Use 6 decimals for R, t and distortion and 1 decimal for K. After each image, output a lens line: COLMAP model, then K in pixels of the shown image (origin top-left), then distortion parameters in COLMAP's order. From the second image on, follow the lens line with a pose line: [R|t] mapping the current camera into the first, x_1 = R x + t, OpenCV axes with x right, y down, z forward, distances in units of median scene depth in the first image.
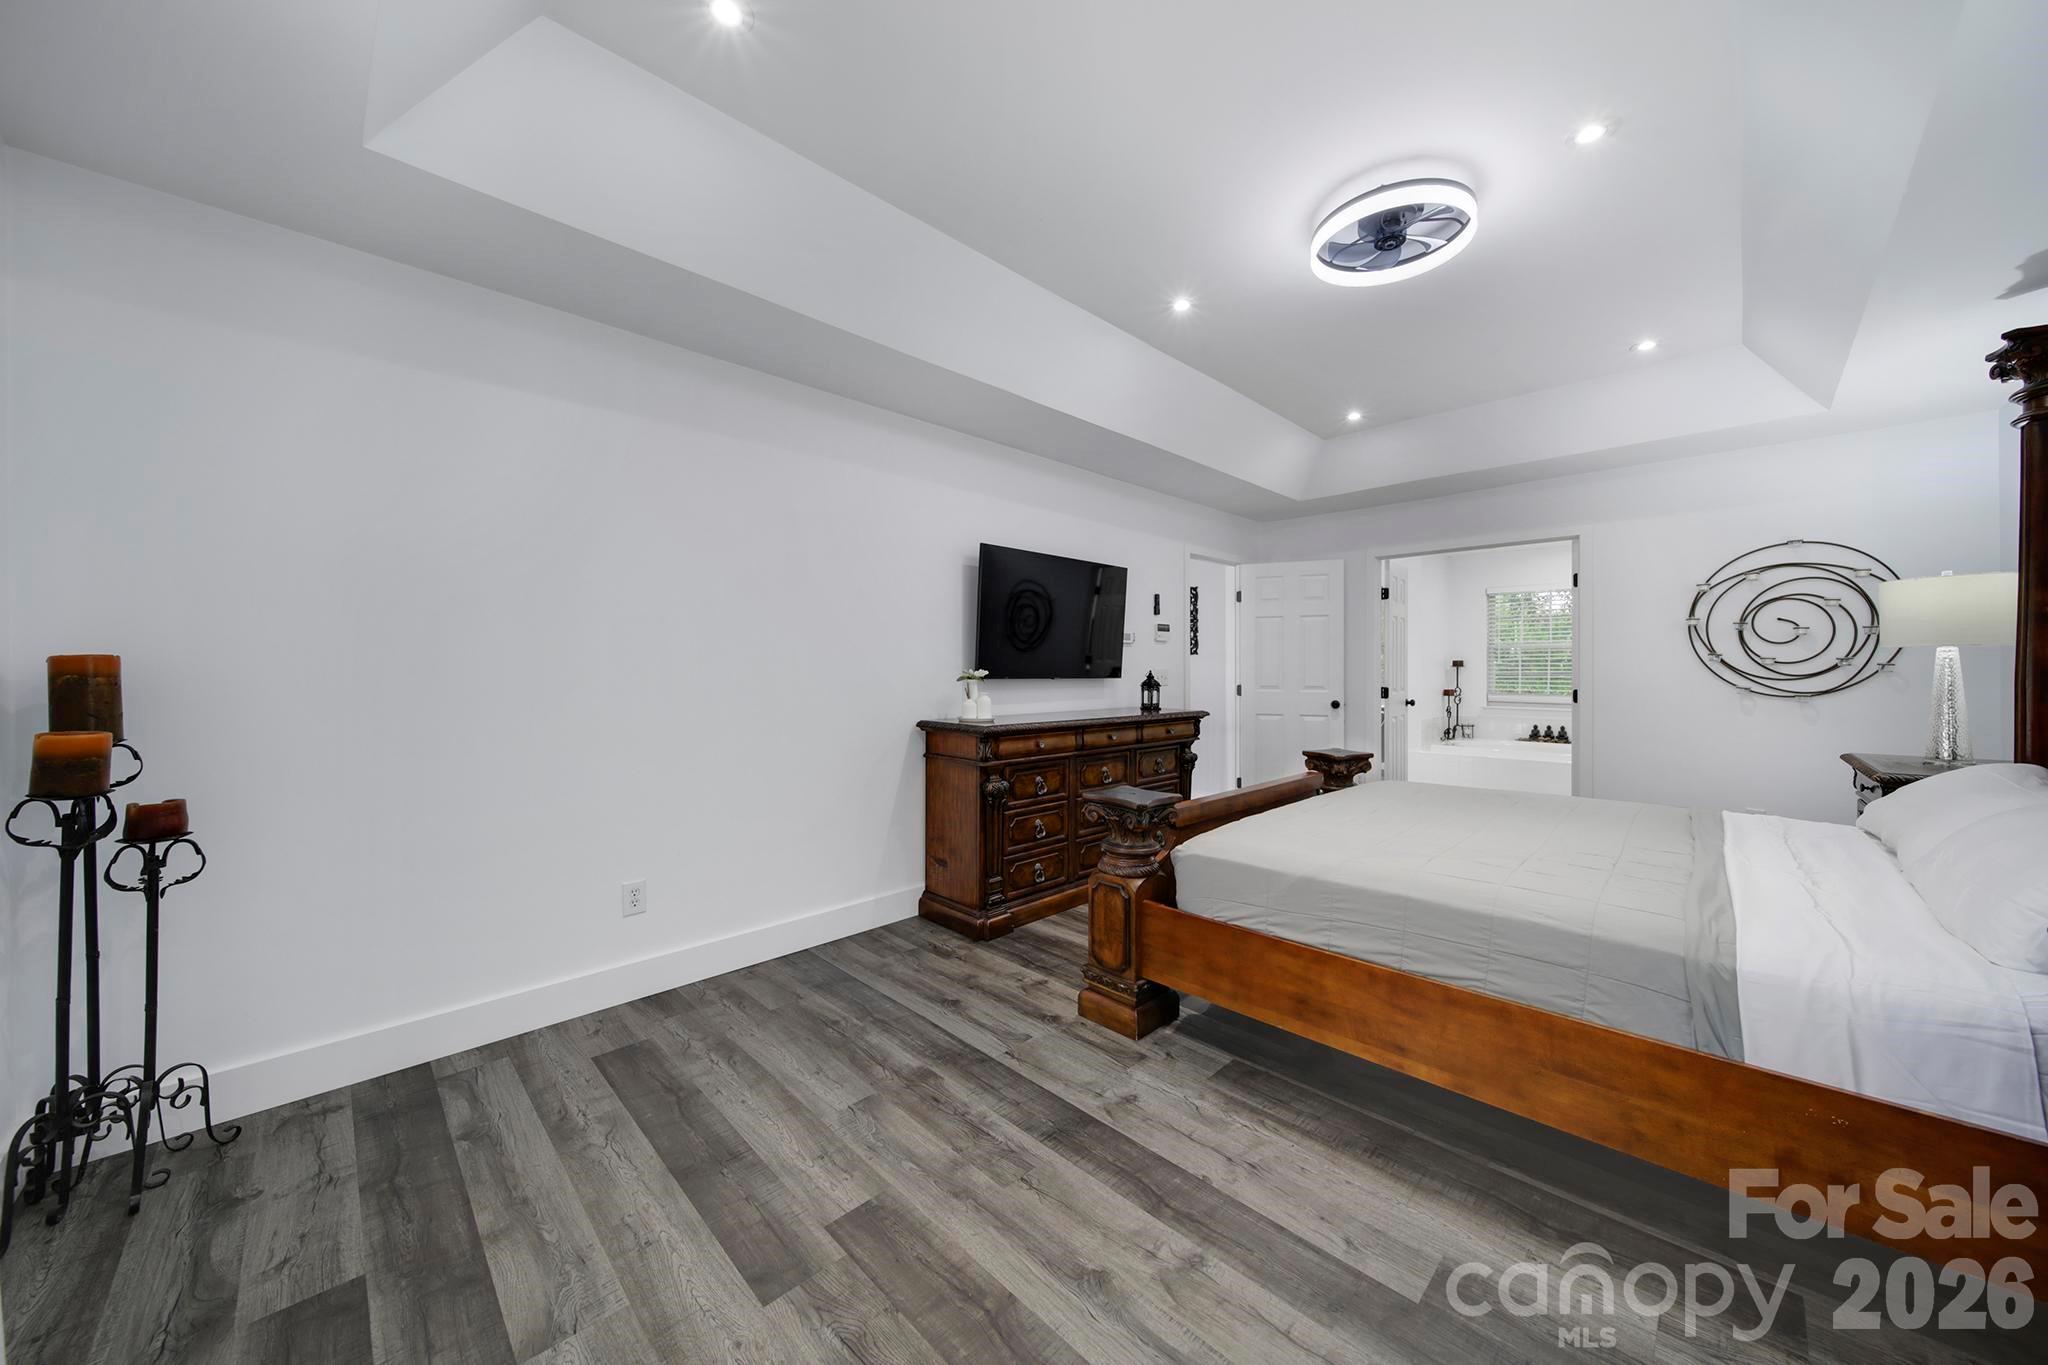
lens RADIAL K [[715.4, 0, 1022.5], [0, 715.4, 668.5], [0, 0, 1]] dist [-0.002342, -0.000233]
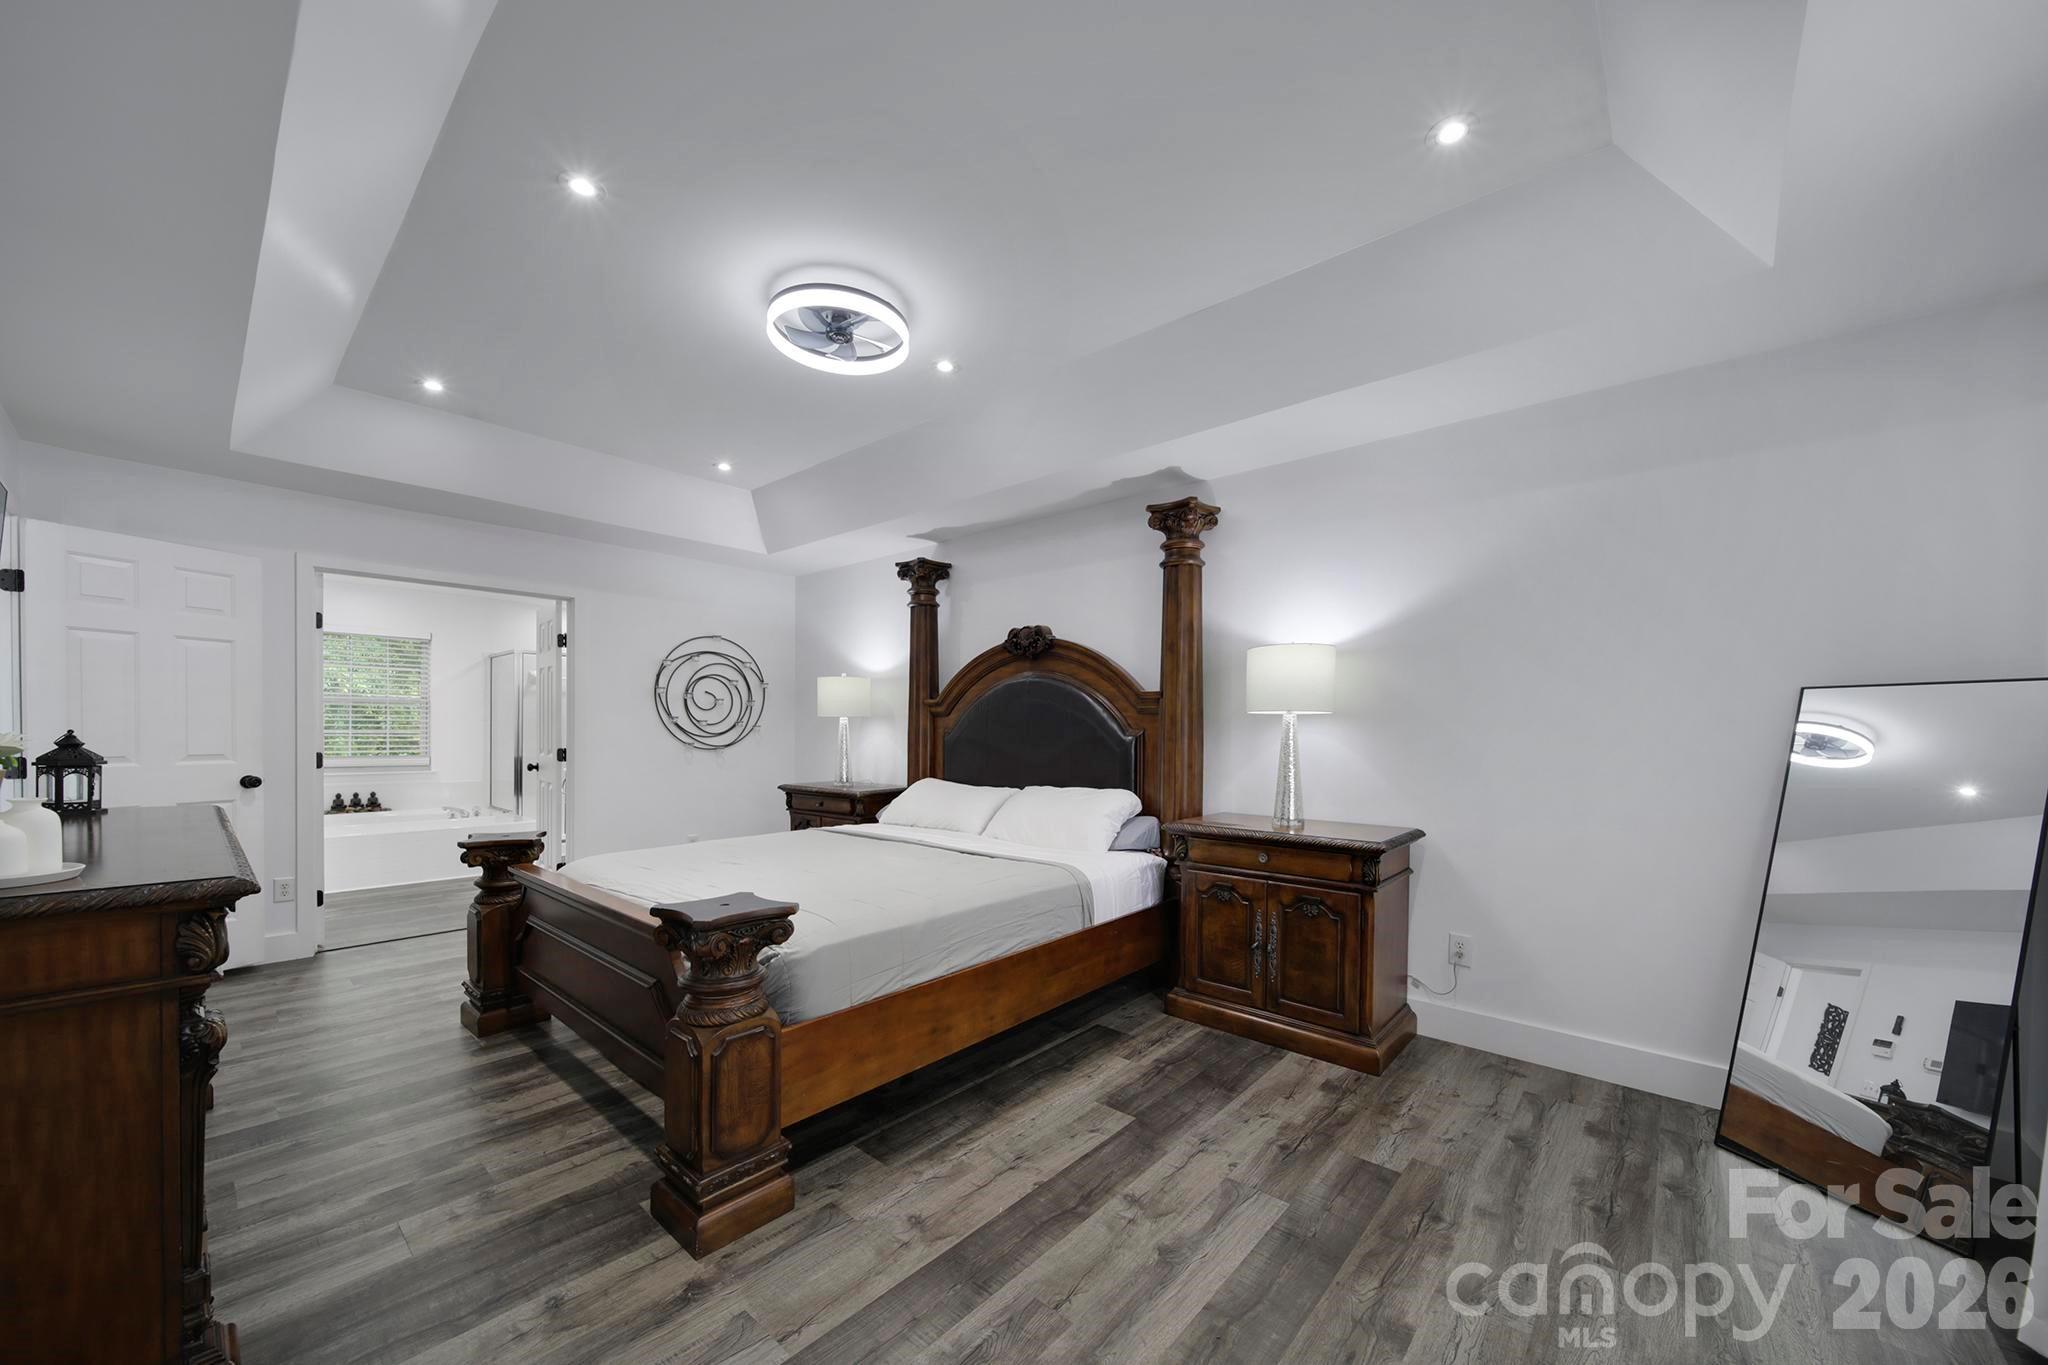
lens RADIAL K [[748.2, 0, 1037.9], [0, 748.2, 733.8], [0, 0, 1]] dist [-0.002438, -0.000243]
pose [[-0.079923, -0.005015, 0.996788, -0.565639], [-0.007799, 0.999960, 0.004406, -0.002074], [-0.996770, -0.007422, -0.079959, 0.676765]]
